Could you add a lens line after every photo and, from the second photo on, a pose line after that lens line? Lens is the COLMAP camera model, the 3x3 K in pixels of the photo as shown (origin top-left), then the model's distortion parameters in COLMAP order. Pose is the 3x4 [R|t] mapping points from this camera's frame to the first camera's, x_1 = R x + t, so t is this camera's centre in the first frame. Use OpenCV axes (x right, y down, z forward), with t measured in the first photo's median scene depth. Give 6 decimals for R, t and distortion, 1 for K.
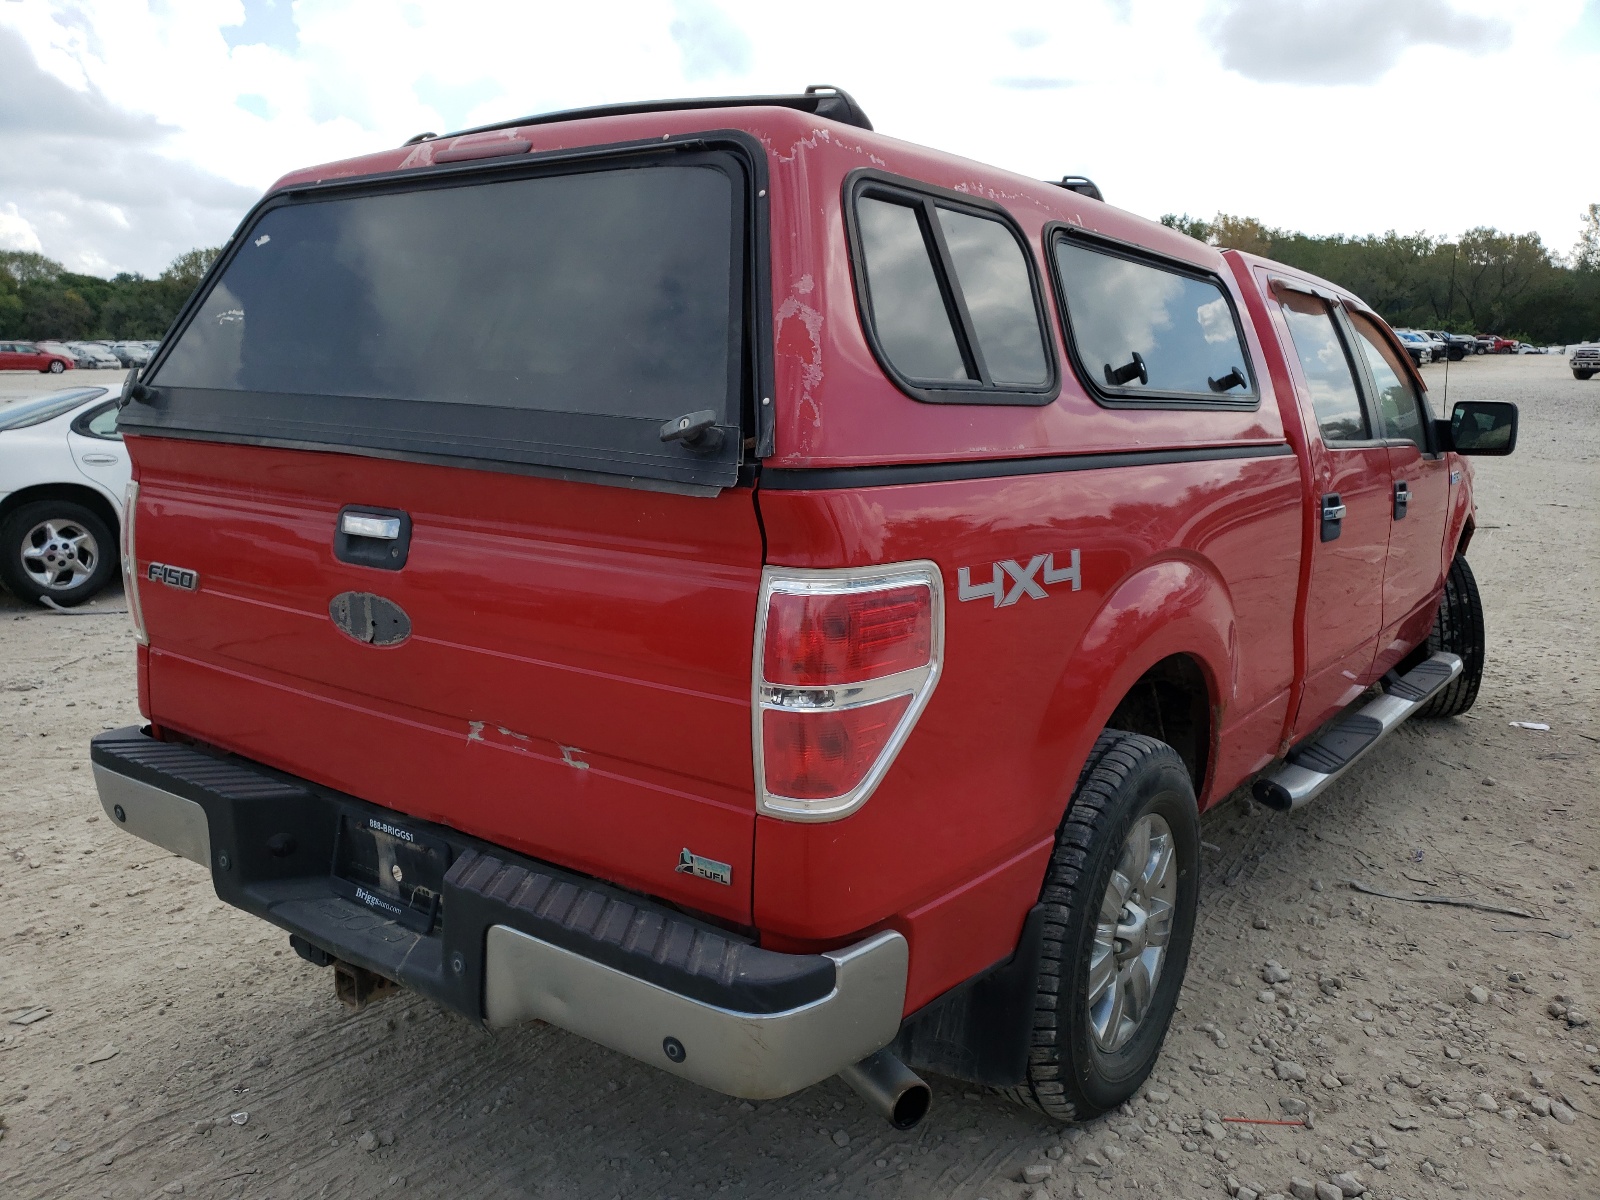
lens RADIAL K [[1321.3, 0, 799.5], [0, 1321.3, 667.6], [0, 0, 1]] dist [0.005210, 0.001308]
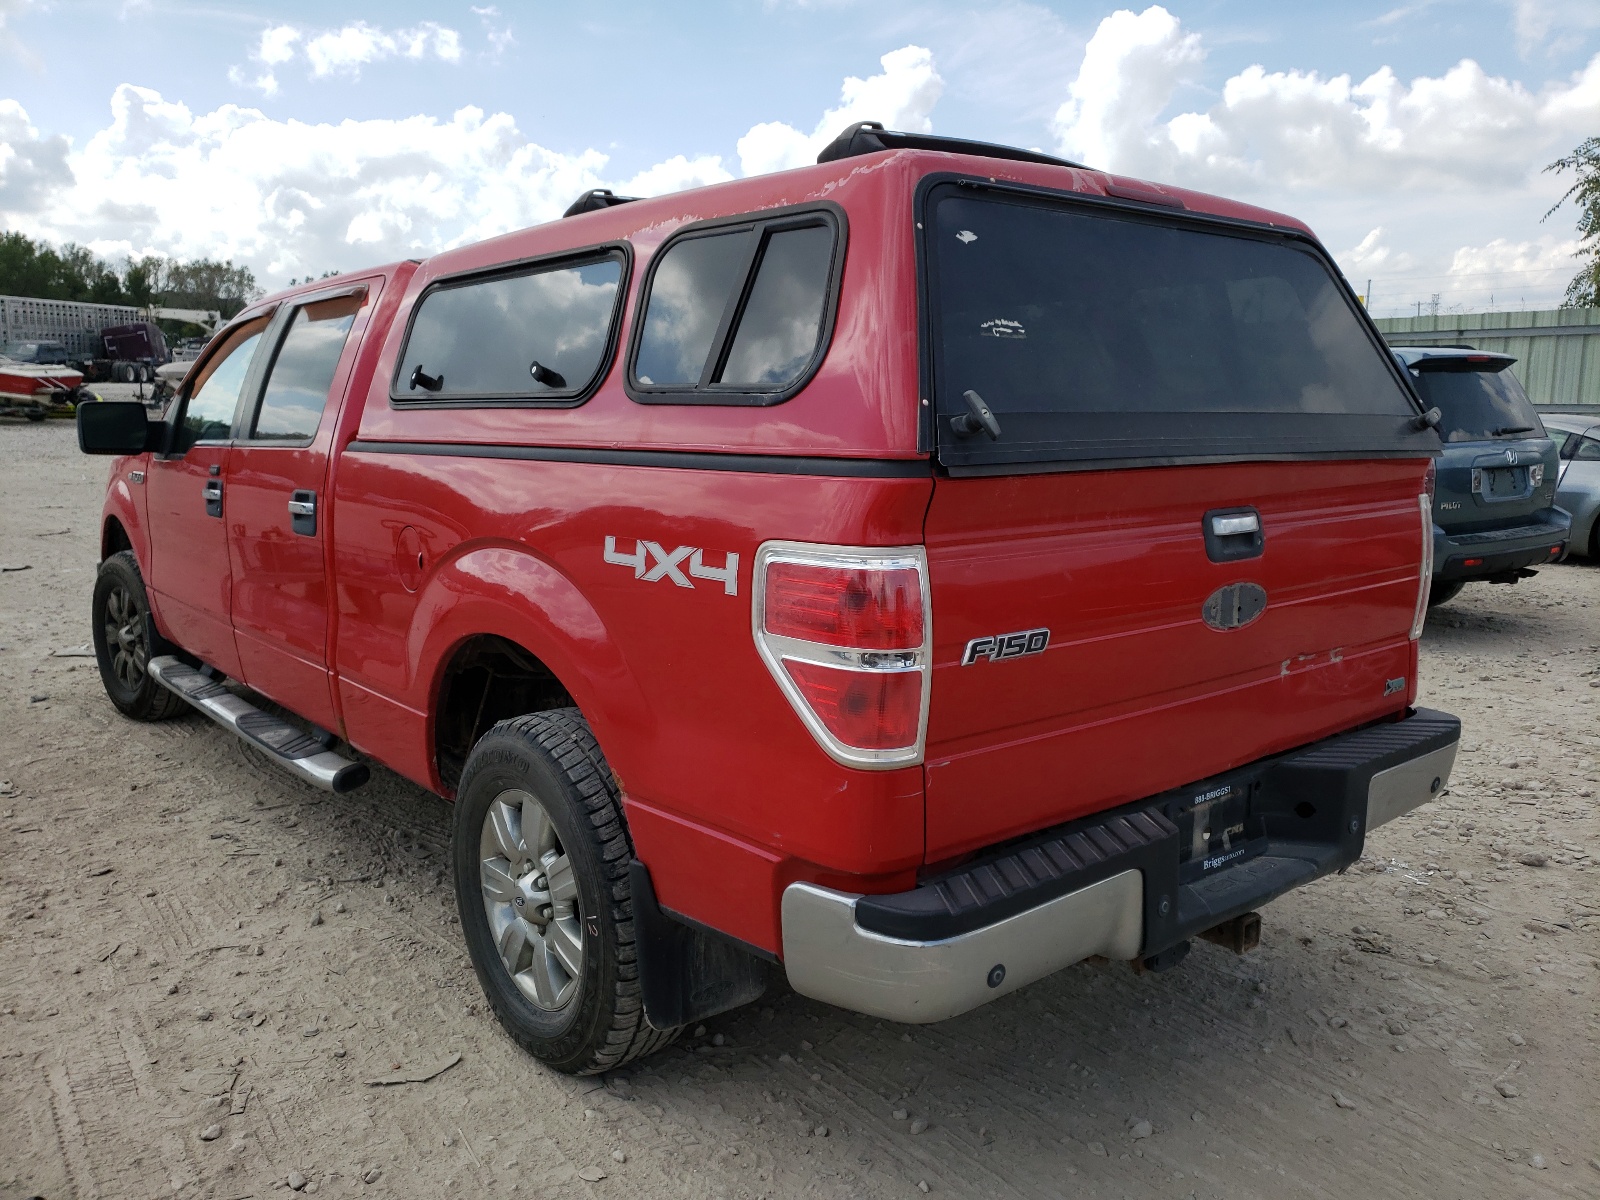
lens RADIAL K [[1245.5, 0, 800.0], [0, 1245.5, 600.0], [0, 0, 1]] dist [0.001204, 0.000382]
pose [[0.235965, -0.184325, 0.954120, -1.403723], [0.204703, 0.969243, 0.136621, -0.259156], [-0.949957, 0.163073, 0.266439, 1.052012]]
